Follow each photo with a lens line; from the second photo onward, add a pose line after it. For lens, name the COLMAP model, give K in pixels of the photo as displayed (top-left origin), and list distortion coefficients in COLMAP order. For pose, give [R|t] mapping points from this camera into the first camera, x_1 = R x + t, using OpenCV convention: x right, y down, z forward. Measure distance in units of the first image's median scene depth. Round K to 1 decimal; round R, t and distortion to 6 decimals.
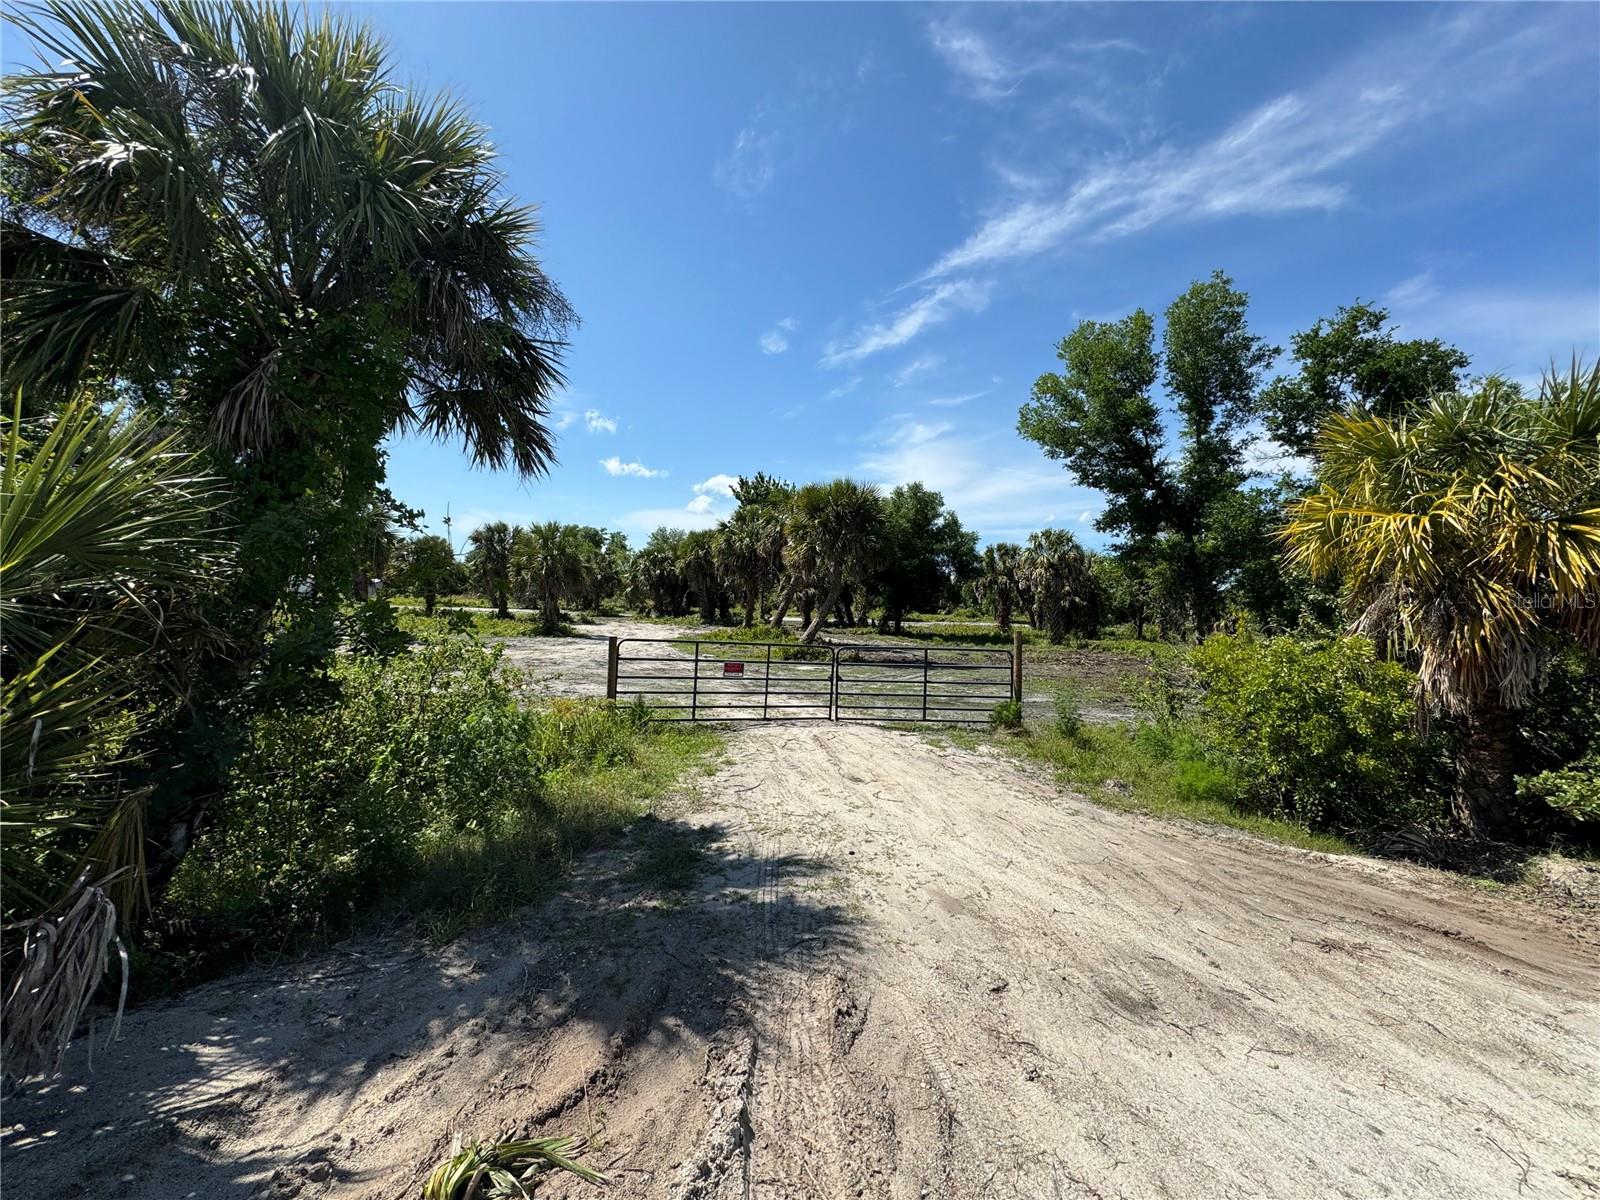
lens RADIAL K [[632.4, 0, 799.7], [0, 632.4, 591.4], [0, 0, 1]] dist [-0.006051, 0.000077]
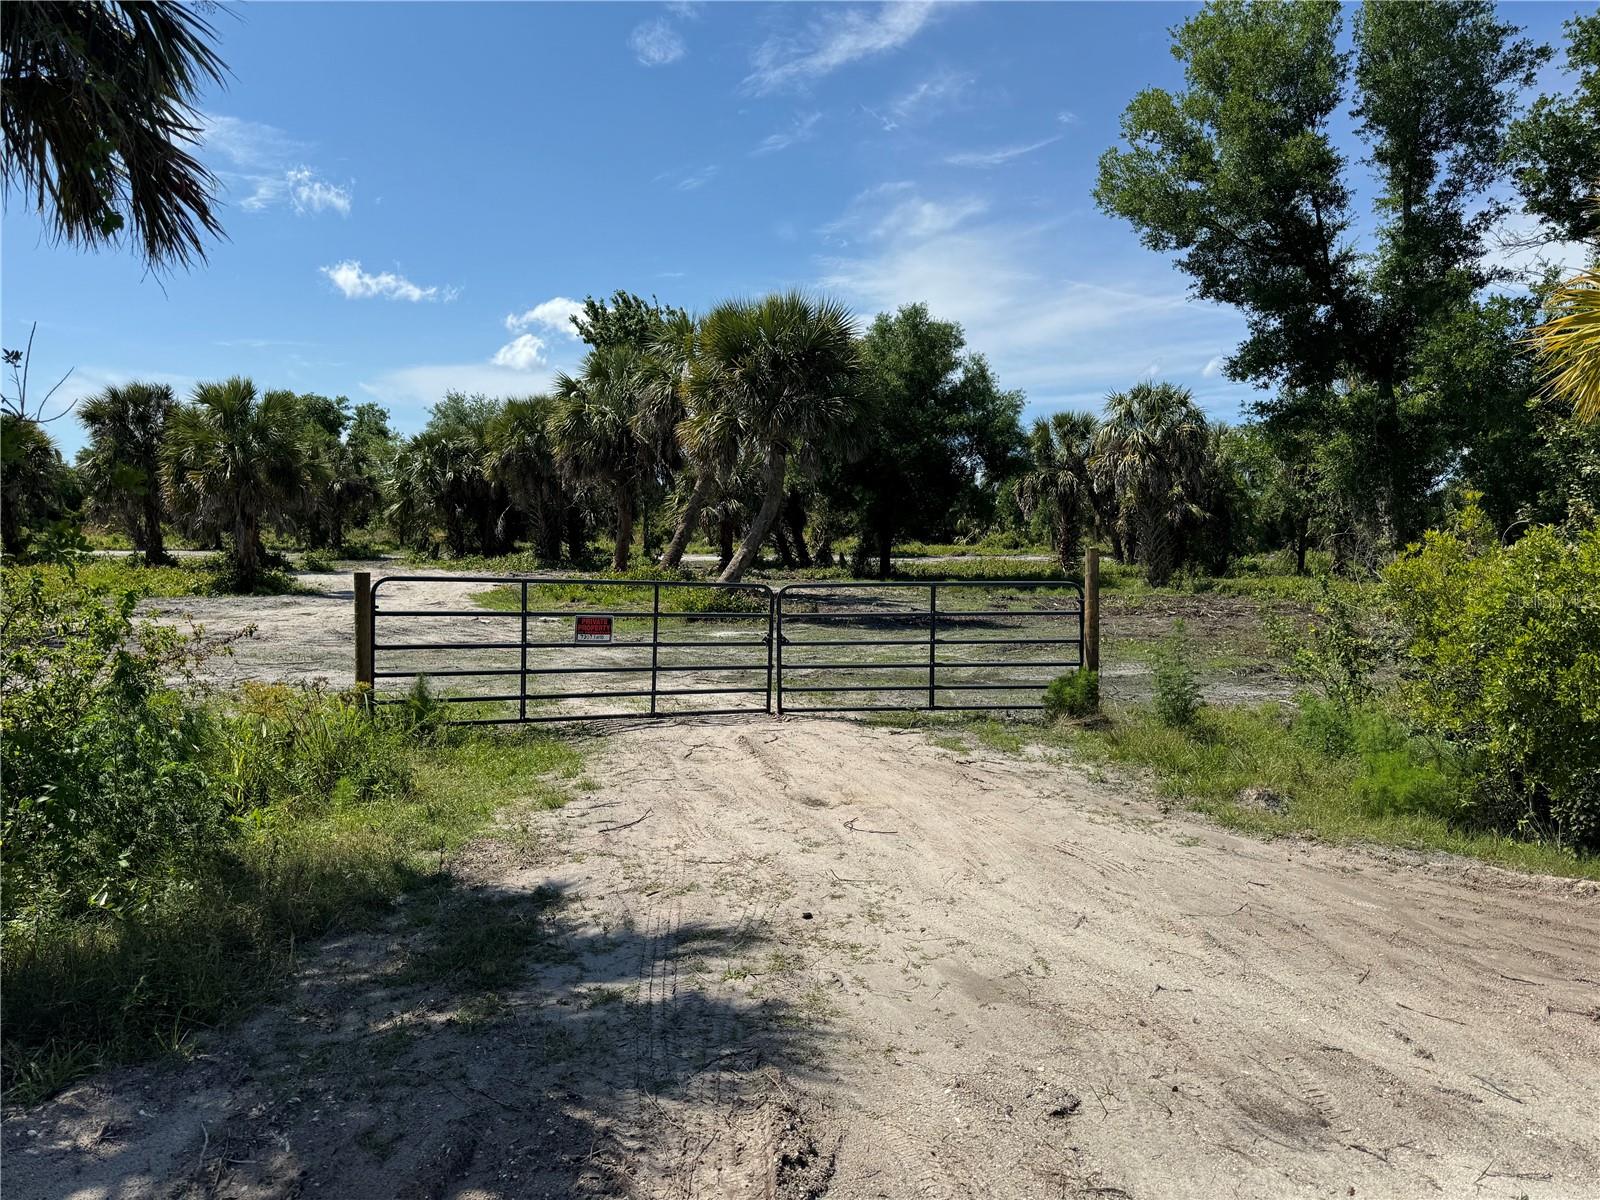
lens RADIAL K [[1116.1, 0, 802.0], [0, 1116.1, 606.8], [0, 0, 1]] dist [0.056840, -0.070945]
pose [[0.996600, -0.028312, 0.077375, 0.001787], [0.021590, 0.996029, 0.086371, 0.011522], [-0.079513, -0.084407, 0.993254, 0.005790]]
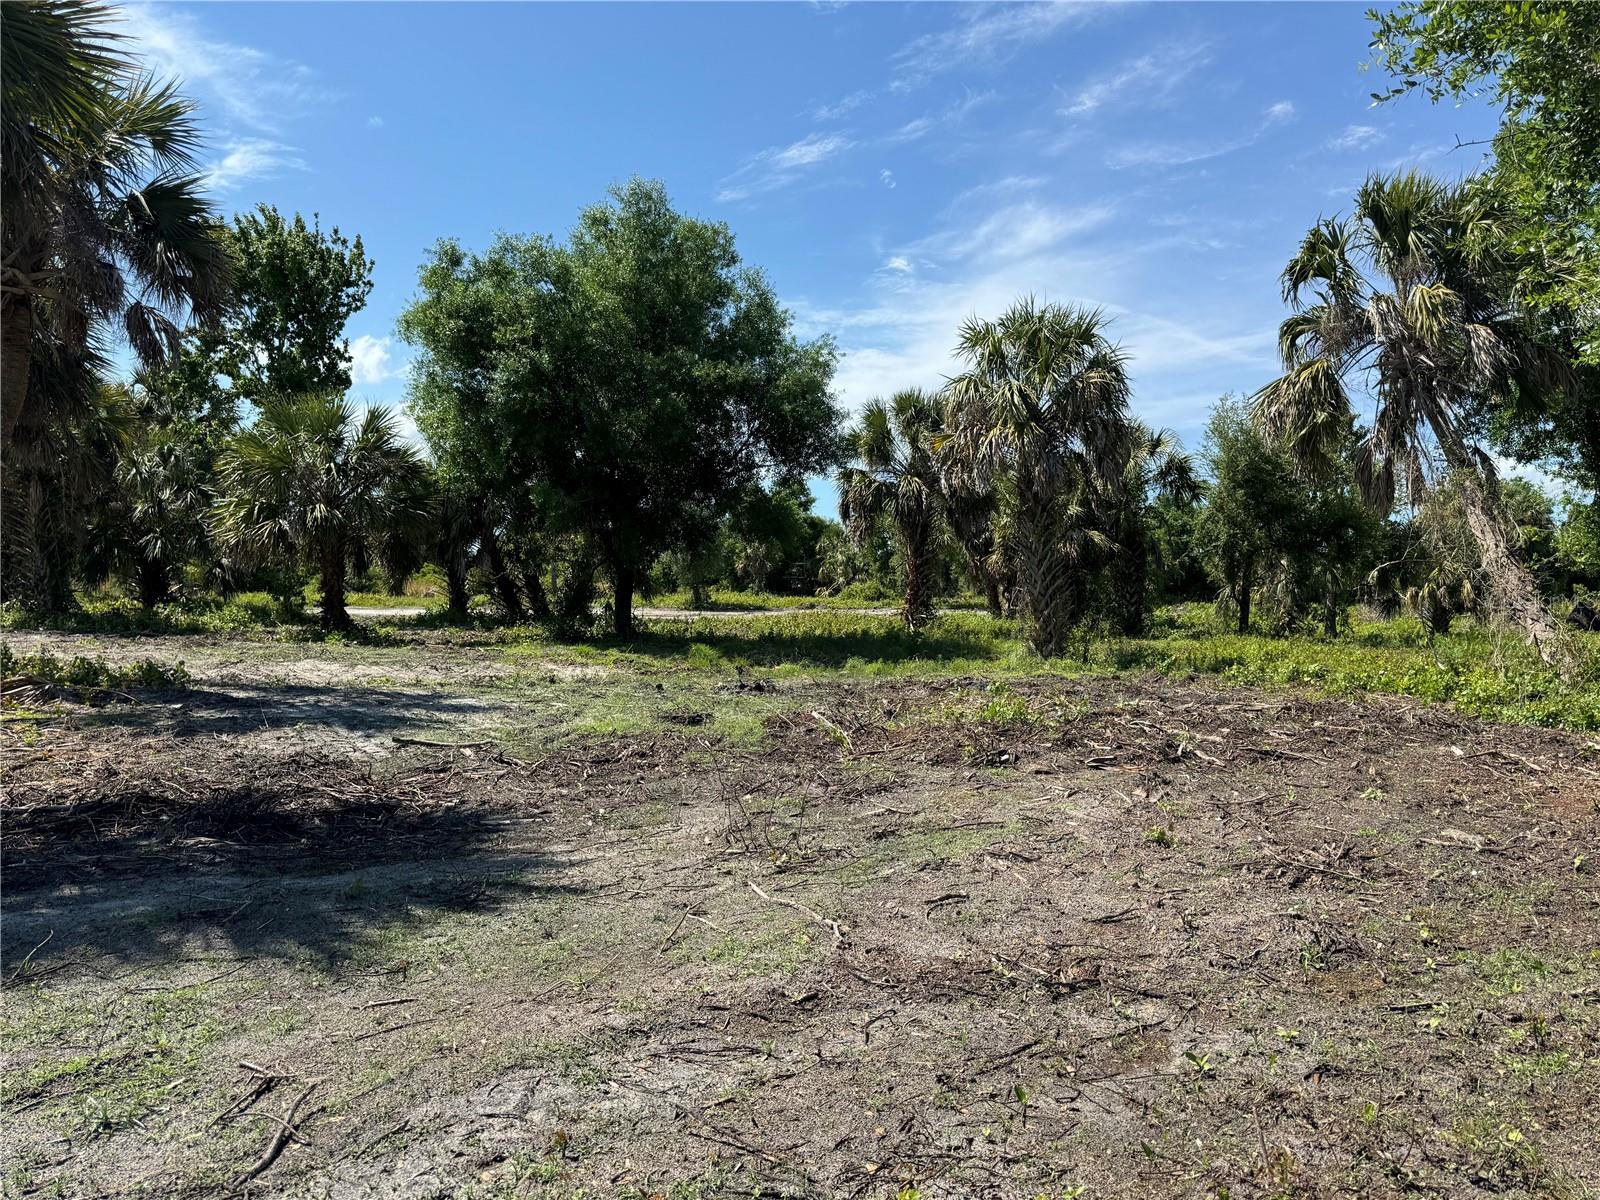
lens RADIAL K [[1116.1, 0, 815.2], [0, 1116.1, 611.0], [0, 0, 1]] dist [0.056840, -0.070945]
pose [[0.982614, -0.026230, 0.183799, 0.301016], [0.018856, 0.998950, 0.041753, 0.056679], [-0.184701, -0.037562, 0.982077, 0.758036]]
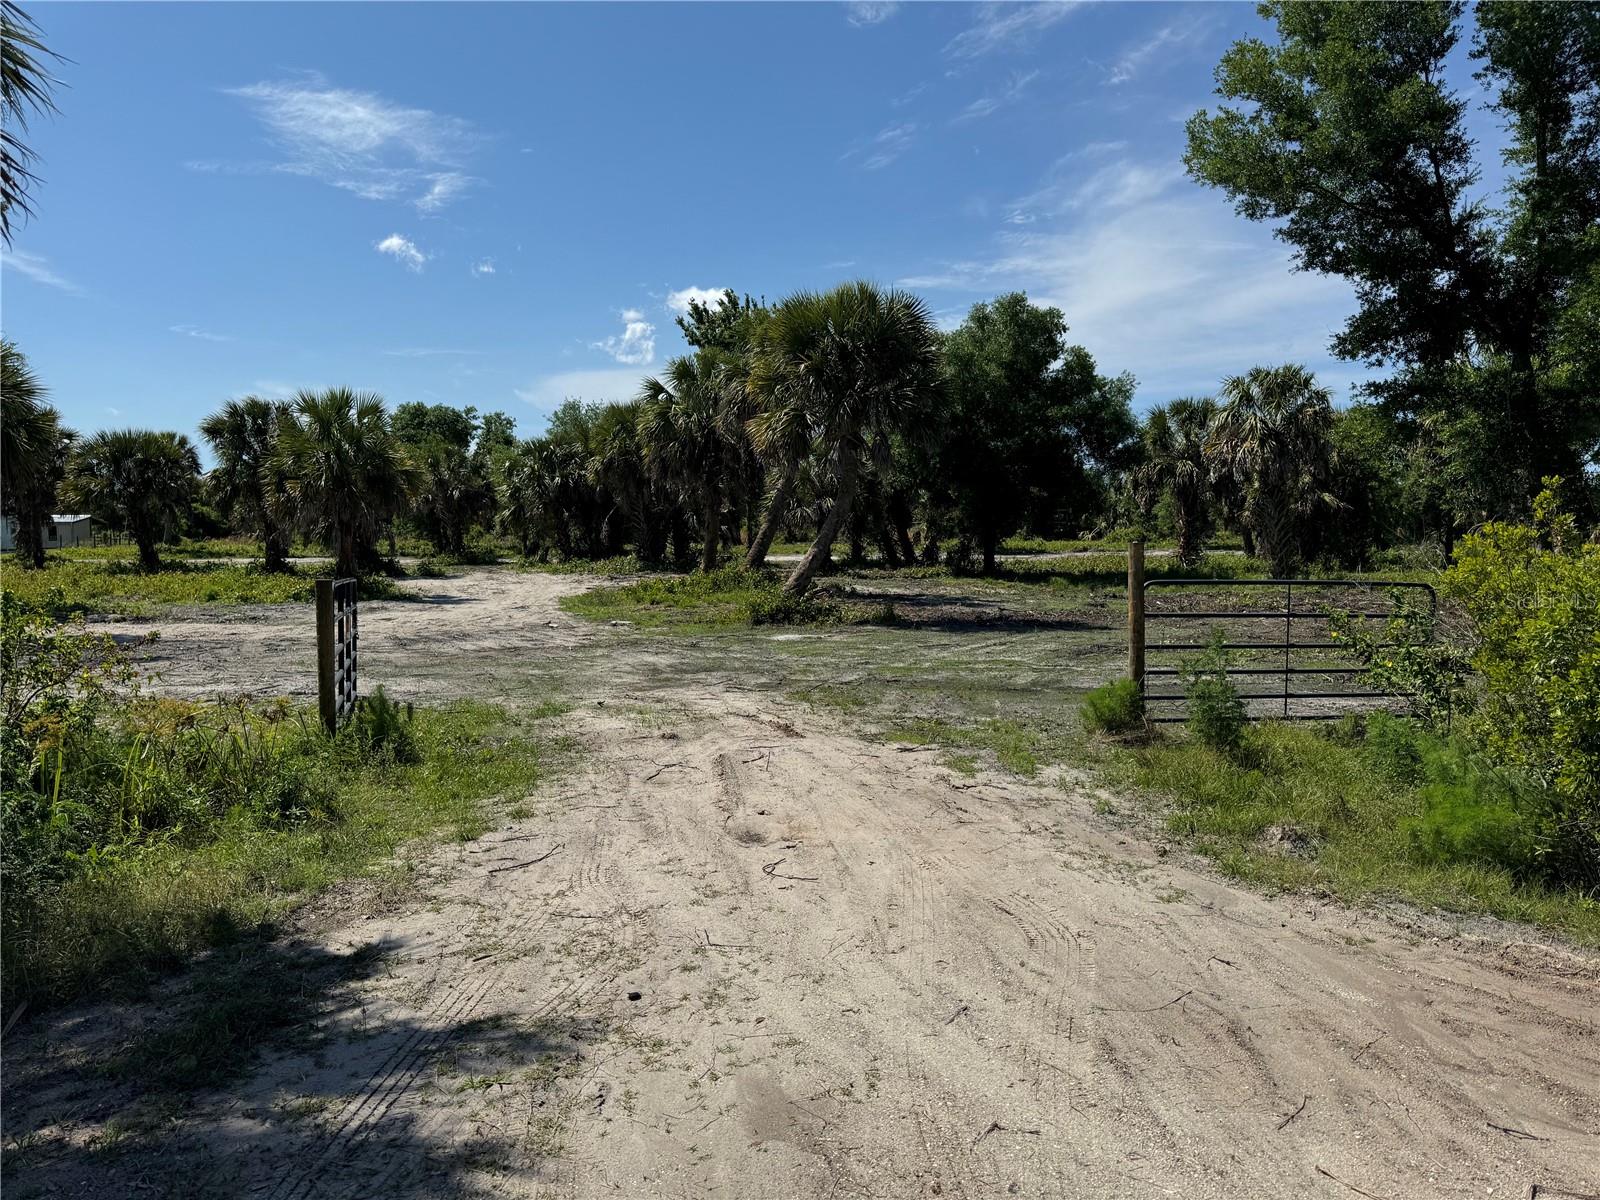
lens RADIAL K [[1116.1, 0, 804.2], [0, 1116.1, 596.9], [0, 0, 1]] dist [0.056840, -0.070945]
pose [[0.998623, -0.037248, -0.036944, 0.056970], [0.039940, 0.996380, 0.075044, 0.014069], [0.034015, -0.076416, 0.996496, 0.044673]]
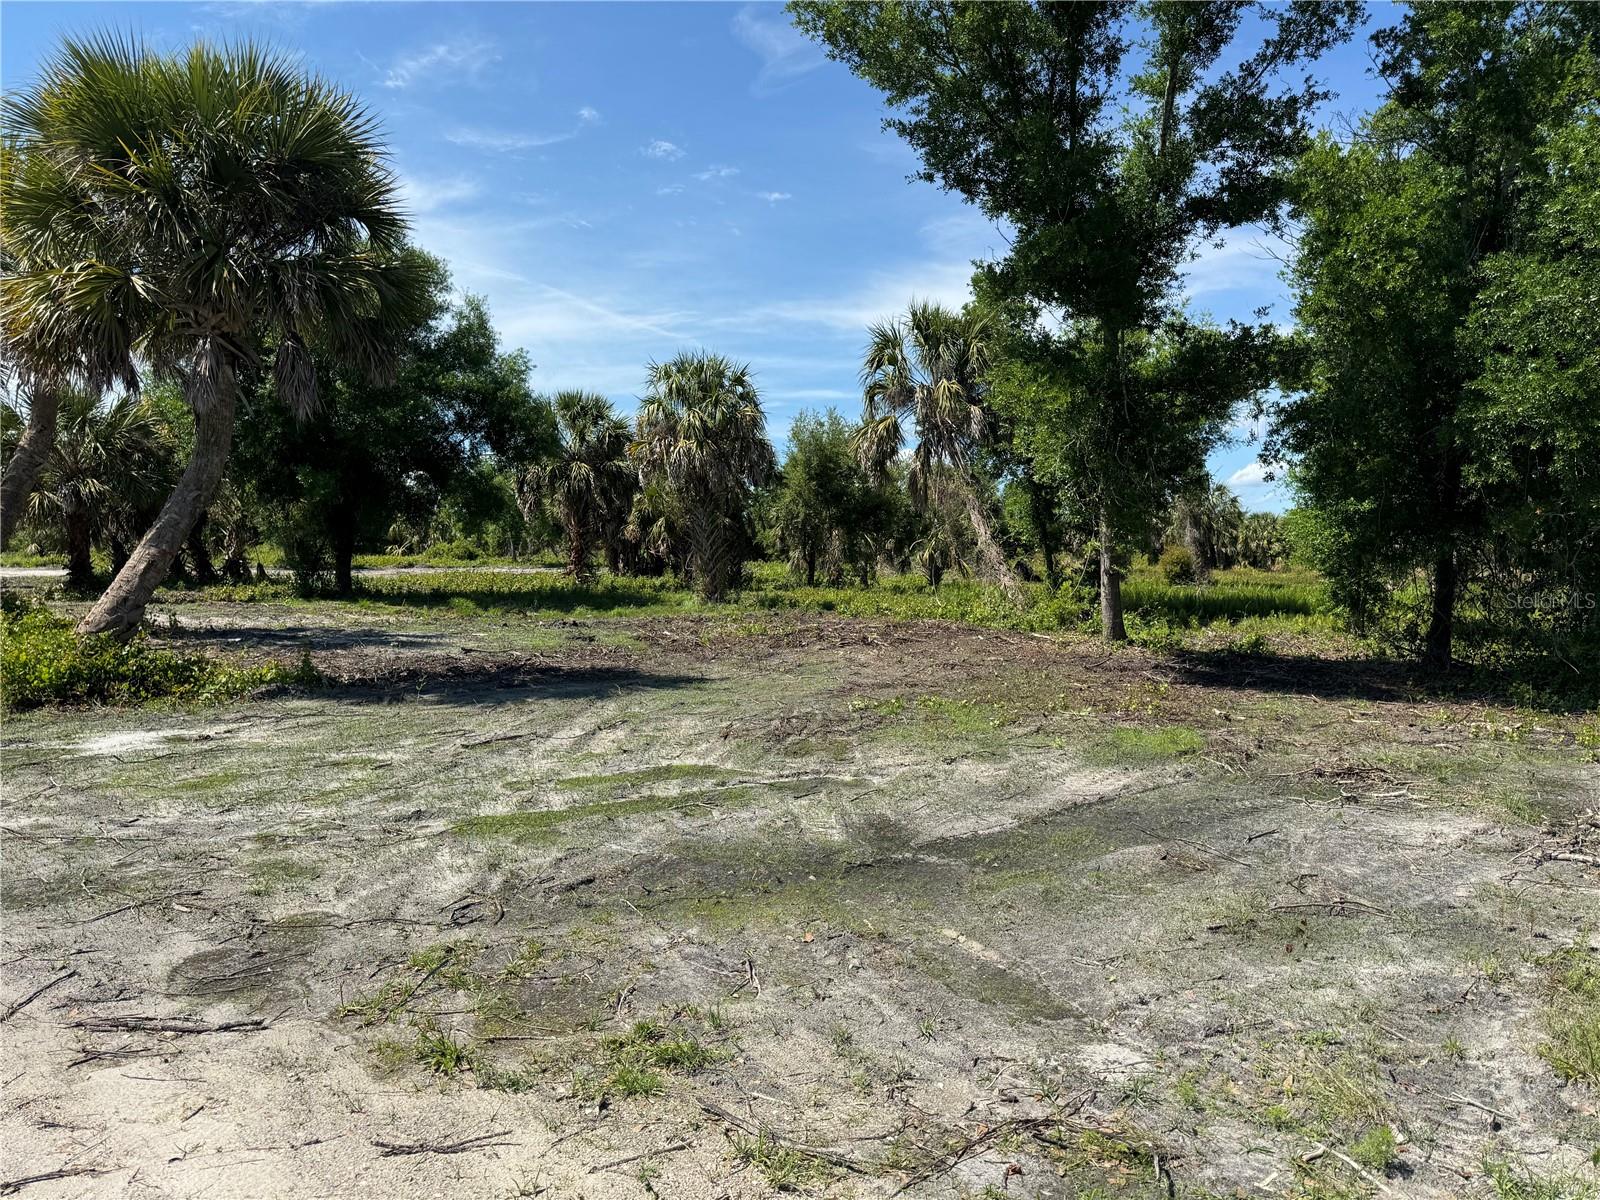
lens RADIAL K [[1116.1, 0, 809.4], [0, 1116.1, 592.2], [0, 0, 1]] dist [0.056840, -0.070945]
pose [[0.826689, -0.042703, 0.561036, -0.011930], [0.004844, 0.997619, 0.068795, 0.032078], [-0.562638, -0.054155, 0.824928, 0.456696]]
